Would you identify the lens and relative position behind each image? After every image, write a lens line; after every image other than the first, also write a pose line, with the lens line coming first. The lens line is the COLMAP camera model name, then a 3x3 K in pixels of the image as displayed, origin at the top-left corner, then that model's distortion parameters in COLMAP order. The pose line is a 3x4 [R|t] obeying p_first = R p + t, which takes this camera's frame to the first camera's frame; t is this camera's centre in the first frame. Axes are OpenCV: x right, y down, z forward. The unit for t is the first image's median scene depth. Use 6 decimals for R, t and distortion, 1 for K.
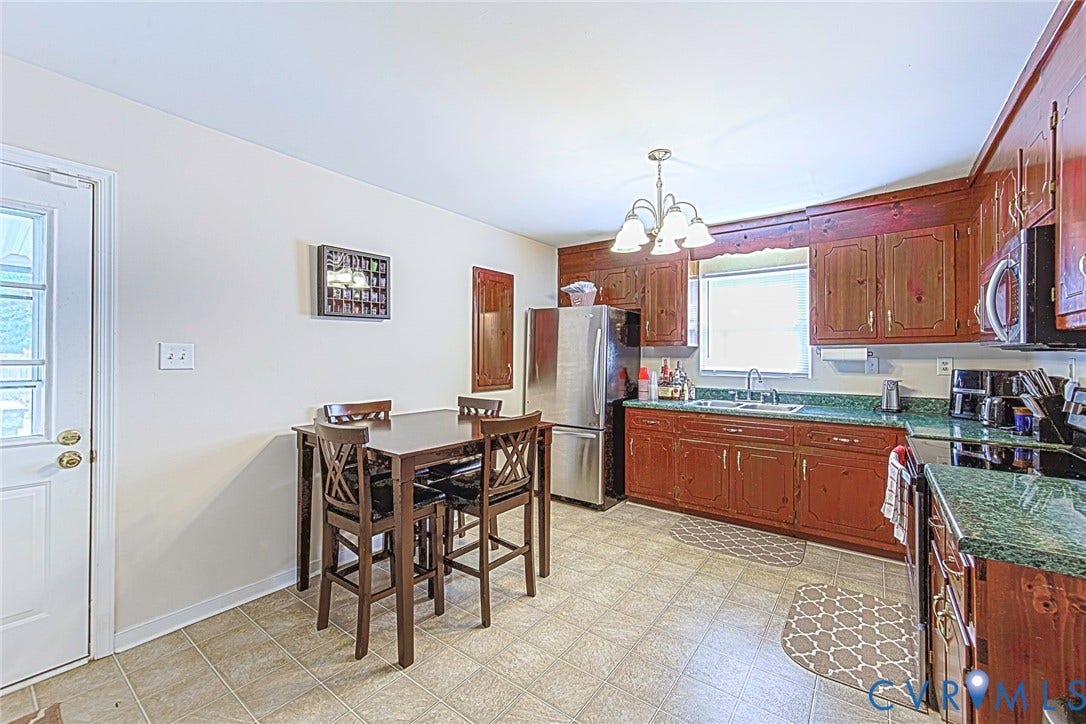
lens RADIAL K [[441.8, 0, 543.0], [0, 441.8, 362.0], [0, 0, 1]] dist [0.000456, -0.000008]
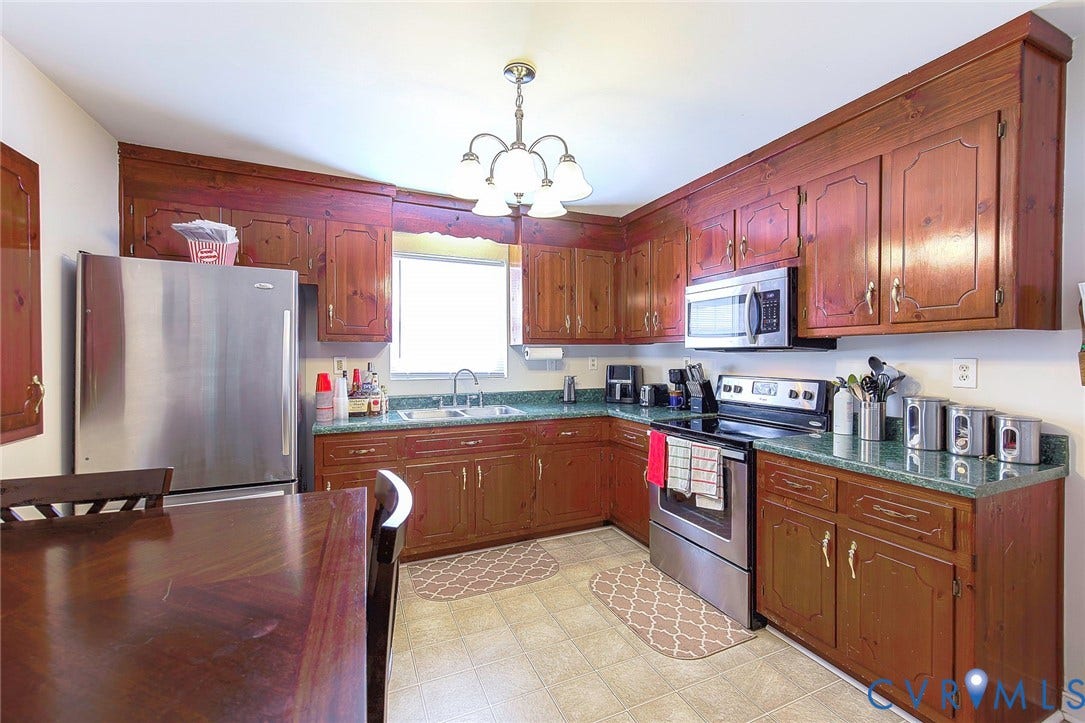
lens RADIAL K [[456.3, 0, 560.9], [0, 456.3, 365.9], [0, 0, 1]] dist [0.000636, 0.000240]
pose [[0.471579, -0.023911, 0.881500, -0.271825], [0.014880, 0.999706, 0.019157, -0.007790], [-0.881698, 0.004082, 0.471796, 0.446474]]
